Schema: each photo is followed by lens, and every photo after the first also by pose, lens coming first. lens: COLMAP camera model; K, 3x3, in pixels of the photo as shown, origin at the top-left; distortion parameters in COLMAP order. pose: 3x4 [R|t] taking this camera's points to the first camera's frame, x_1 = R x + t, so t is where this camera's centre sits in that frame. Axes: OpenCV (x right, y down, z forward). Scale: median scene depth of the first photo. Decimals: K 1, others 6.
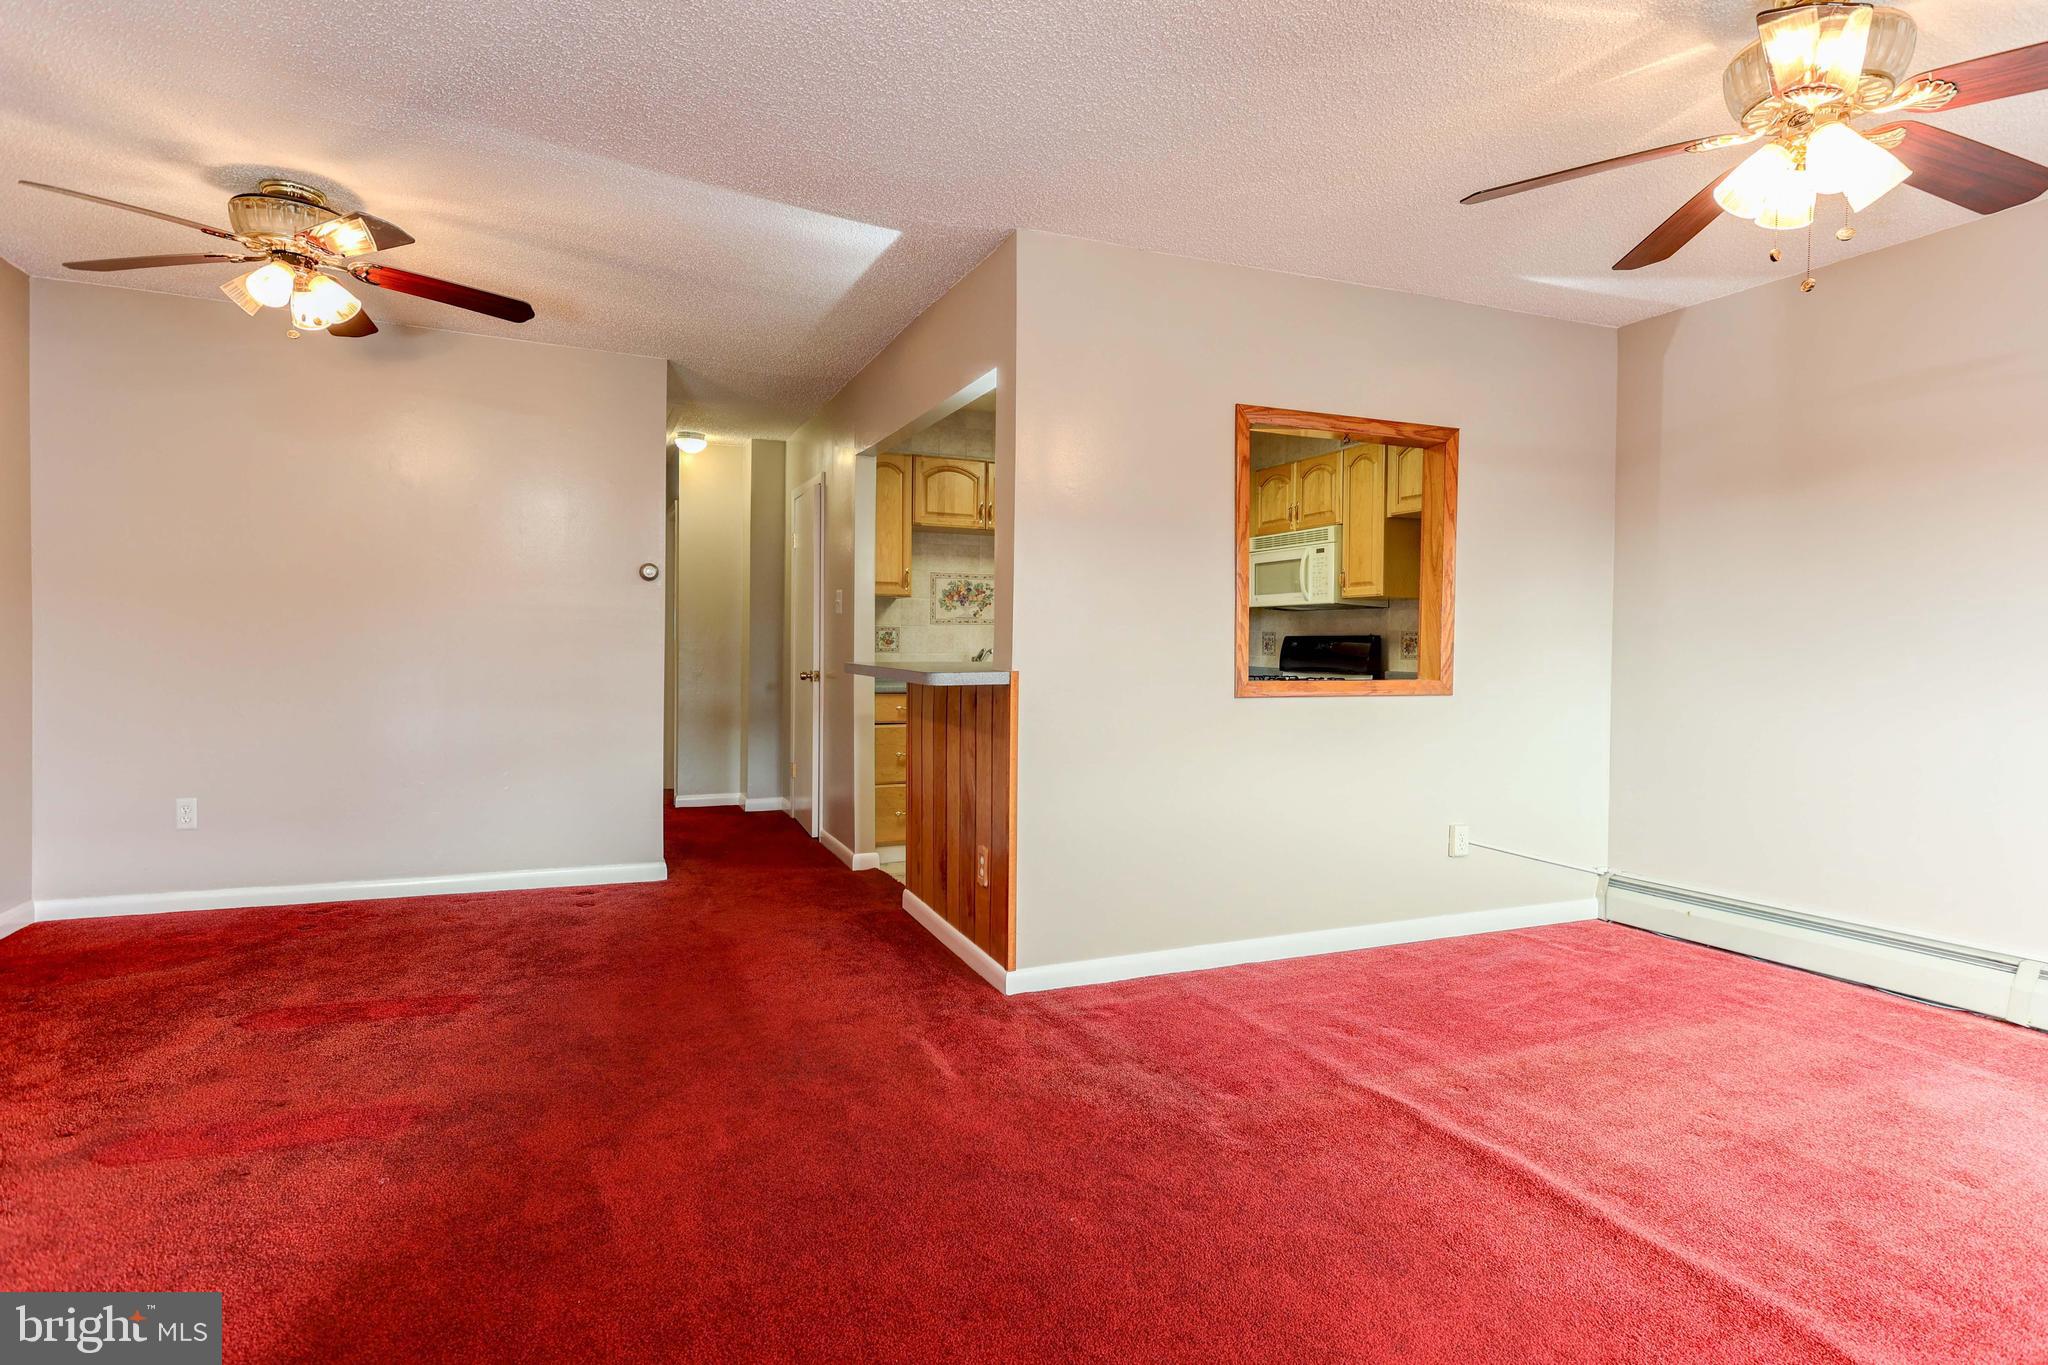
lens RADIAL K [[1089.4, 0, 1027.6], [0, 1089.4, 651.8], [0, 0, 1]] dist [-0.004005, 0.001846]
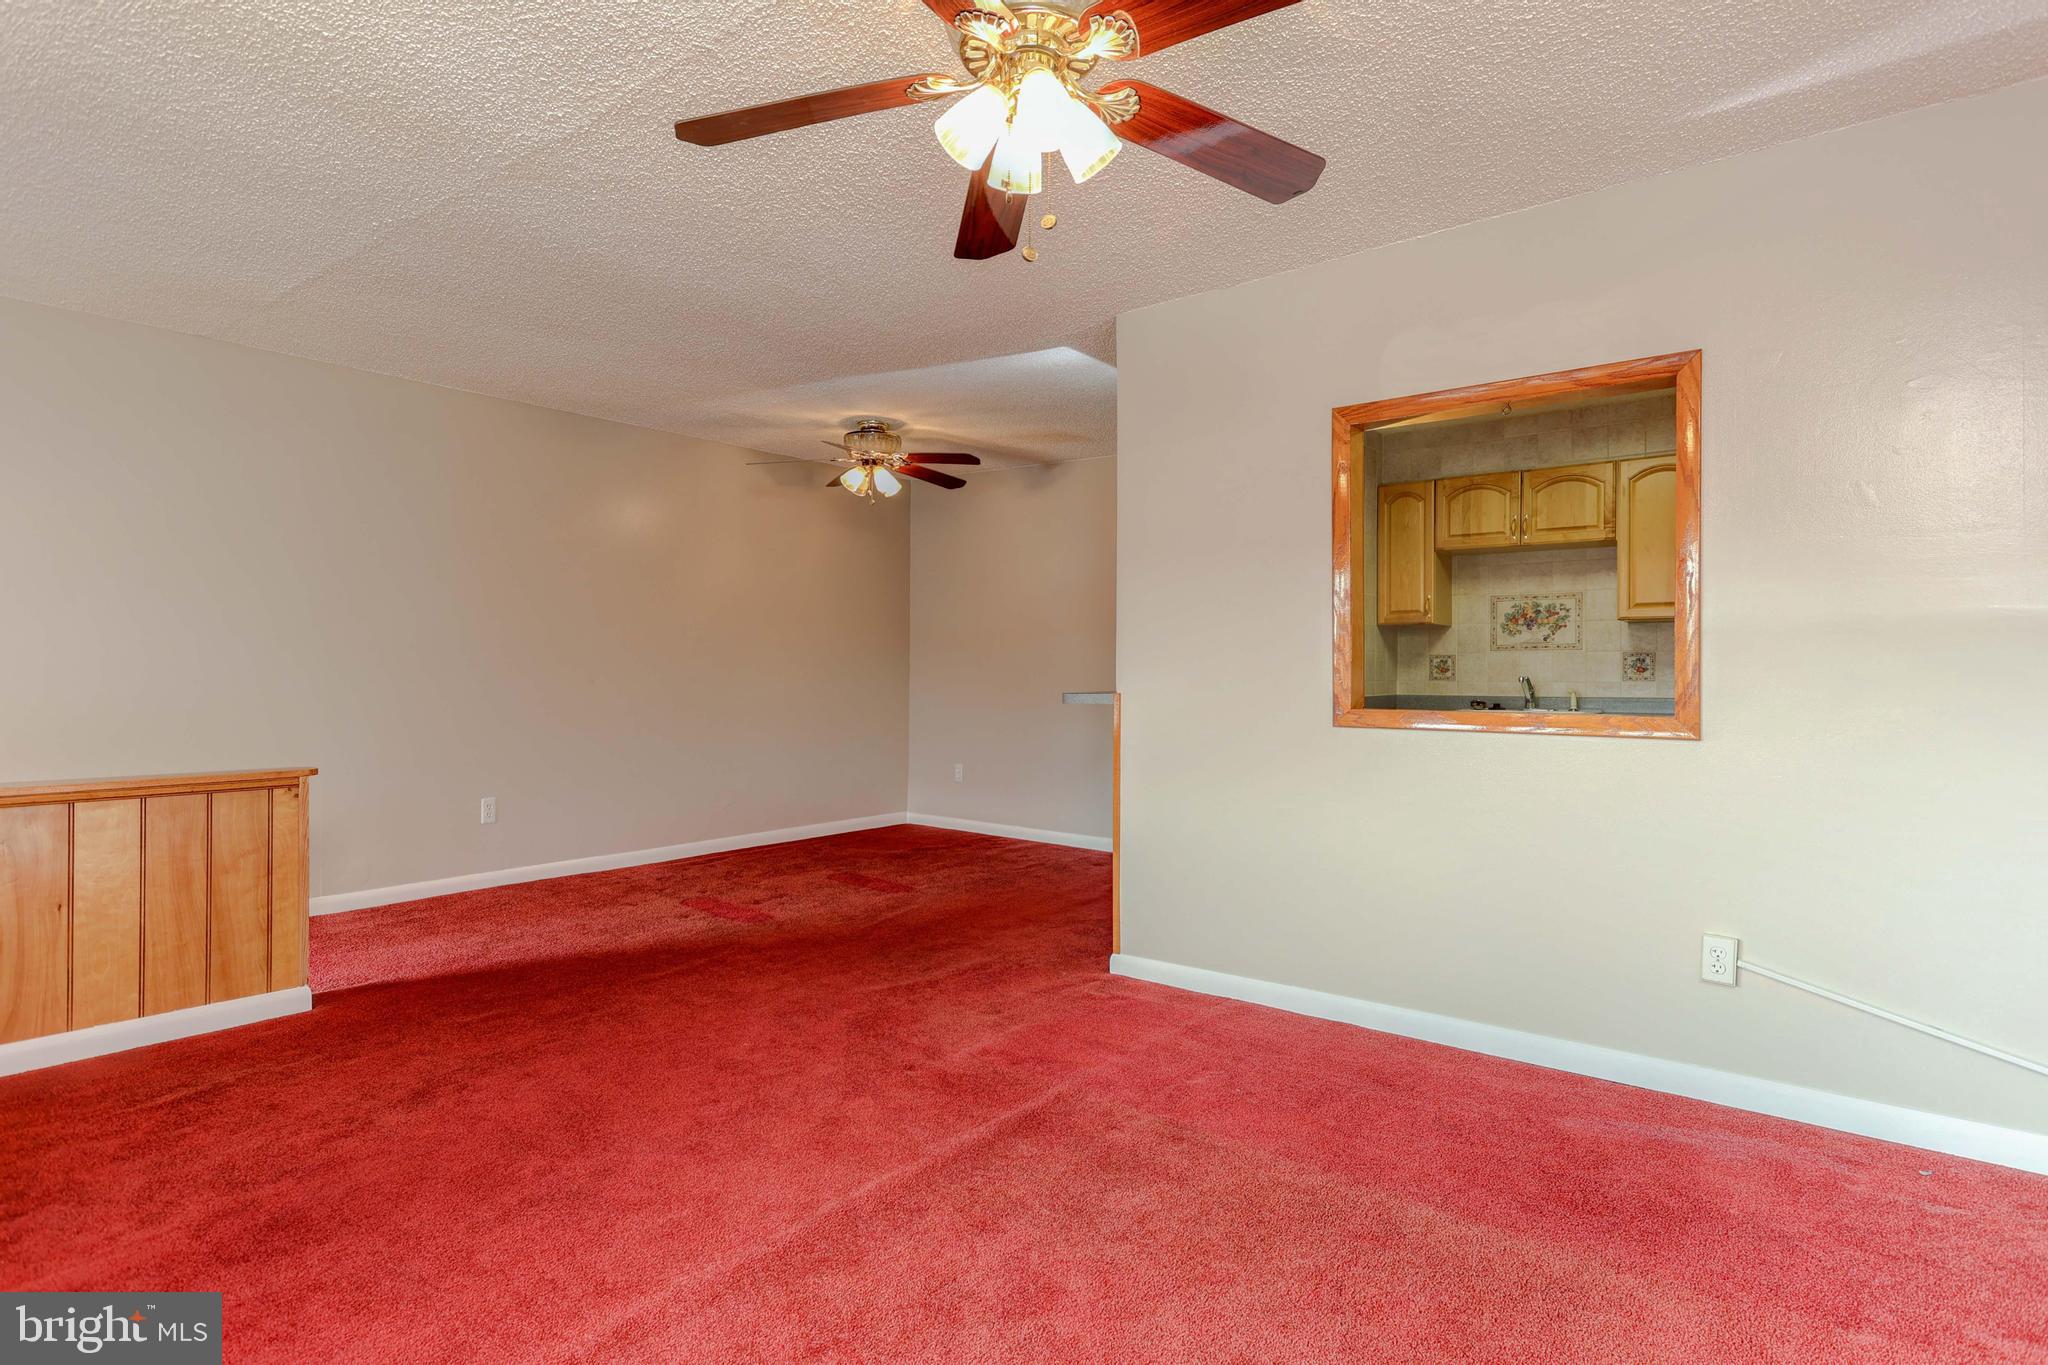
lens RADIAL K [[996.6, 0, 1017.8], [0, 996.6, 693.9], [0, 0, 1]] dist [0.001831, 0.000878]
pose [[0.481272, 0.008884, -0.876526, 0.549193], [-0.002724, 0.999959, 0.008640, 0.006515], [0.876567, -0.001770, 0.481276, 0.259226]]
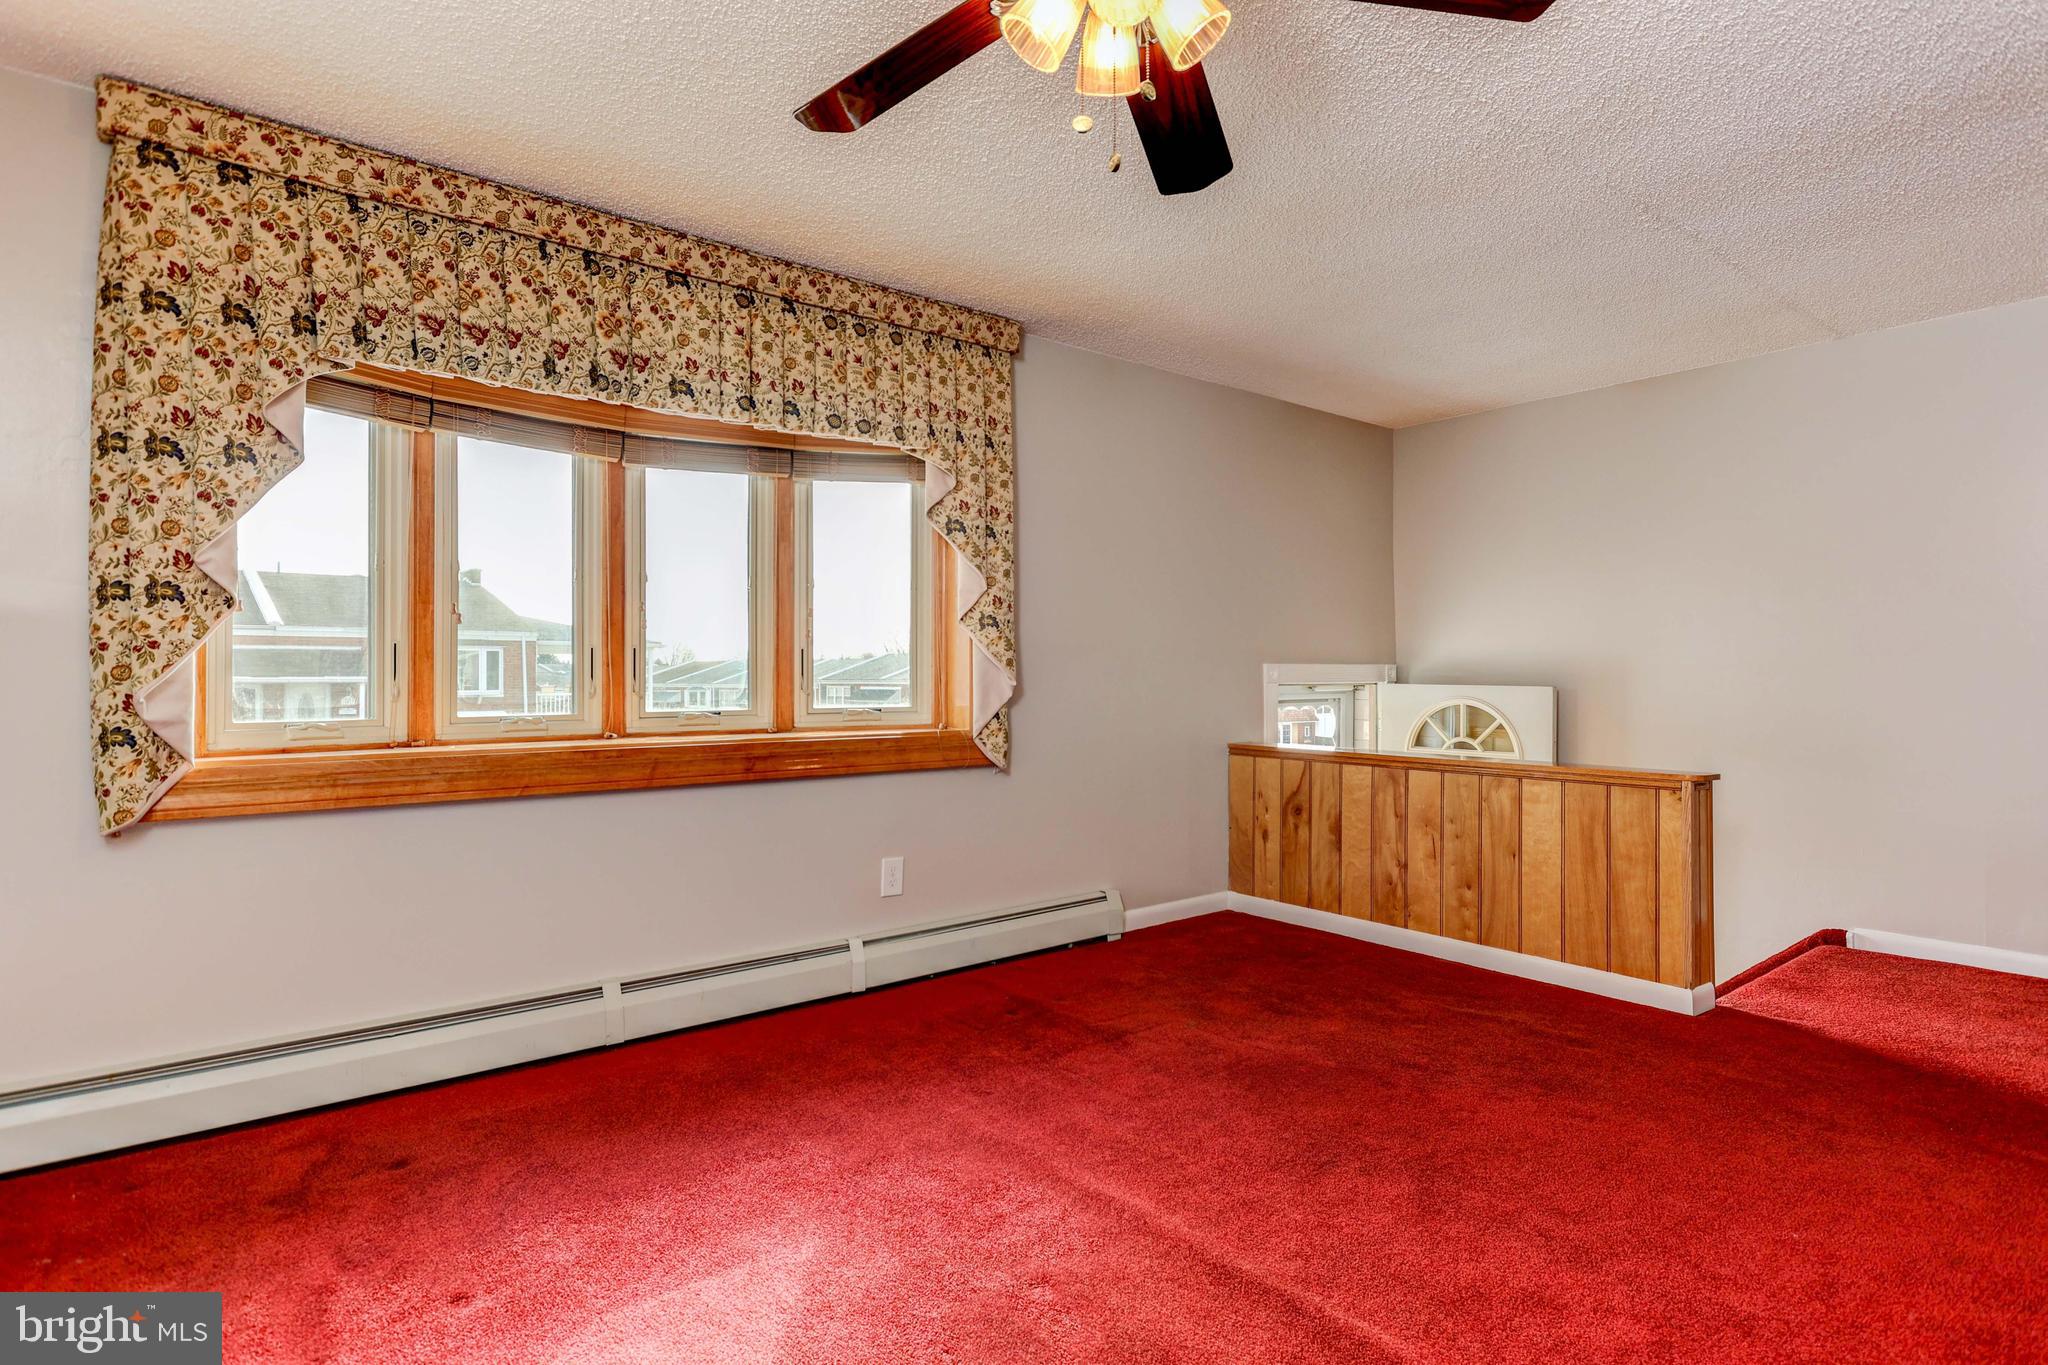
lens RADIAL K [[1089.4, 0, 1062.2], [0, 1089.4, 676.8], [0, 0, 1]] dist [-0.004005, 0.001846]
pose [[-0.952259, -0.012929, -0.305018, 0.374897], [-0.015040, 0.999876, 0.004572, 0.001610], [0.304921, 0.008941, -0.952336, 0.696749]]
